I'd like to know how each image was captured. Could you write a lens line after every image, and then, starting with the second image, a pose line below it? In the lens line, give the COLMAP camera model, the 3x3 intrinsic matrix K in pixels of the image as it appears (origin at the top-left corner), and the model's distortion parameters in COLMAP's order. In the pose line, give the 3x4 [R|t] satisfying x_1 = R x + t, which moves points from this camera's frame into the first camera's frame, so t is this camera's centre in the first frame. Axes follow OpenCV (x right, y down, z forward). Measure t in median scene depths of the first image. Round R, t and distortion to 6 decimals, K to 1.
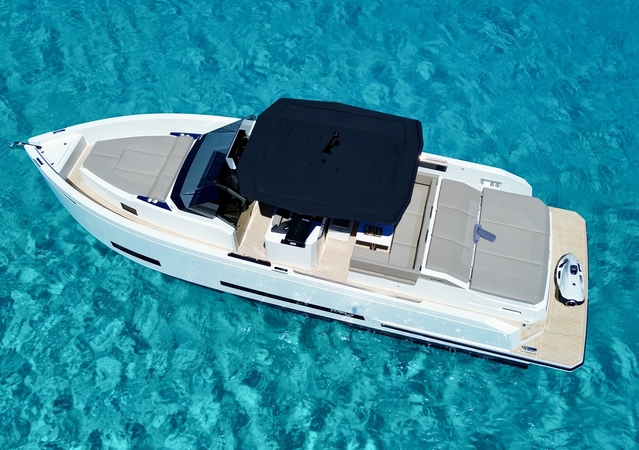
lens RADIAL K [[661.3, 0, 319.5], [0, 661.3, 225.0], [0, 0, 1]] dist [-0.004970, 0.001080]
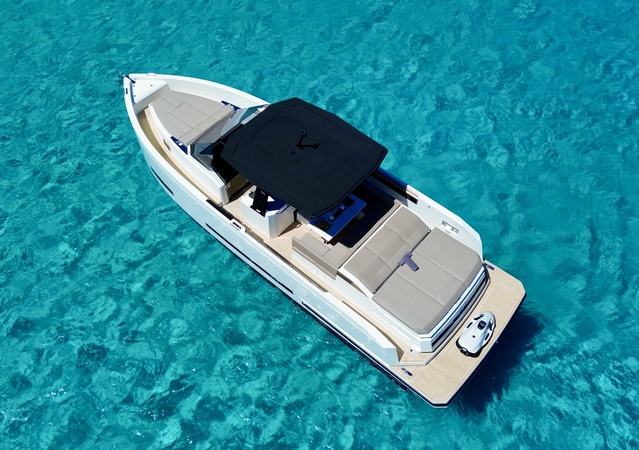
lens RADIAL K [[661.3, 0, 319.5], [0, 661.3, 225.0], [0, 0, 1]] dist [-0.004970, 0.001080]
pose [[0.892020, 0.347848, -0.288622, 0.406298], [-0.359008, 0.933212, 0.015153, -0.006747], [0.274617, 0.090101, 0.957323, -0.126541]]
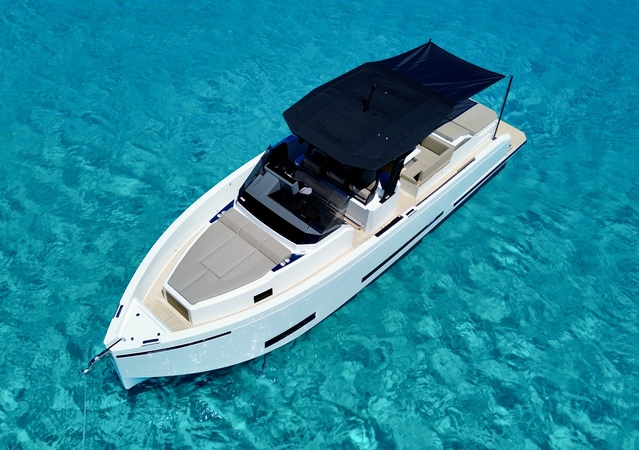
lens RADIAL K [[661.3, 0, 319.5], [0, 661.3, 225.0], [0, 0, 1]] dist [-0.004970, 0.001080]
pose [[0.459052, -0.617506, 0.638716, -0.807091], [0.689025, 0.701304, 0.182806, -0.214808], [-0.560818, 0.356174, 0.747411, 0.236306]]
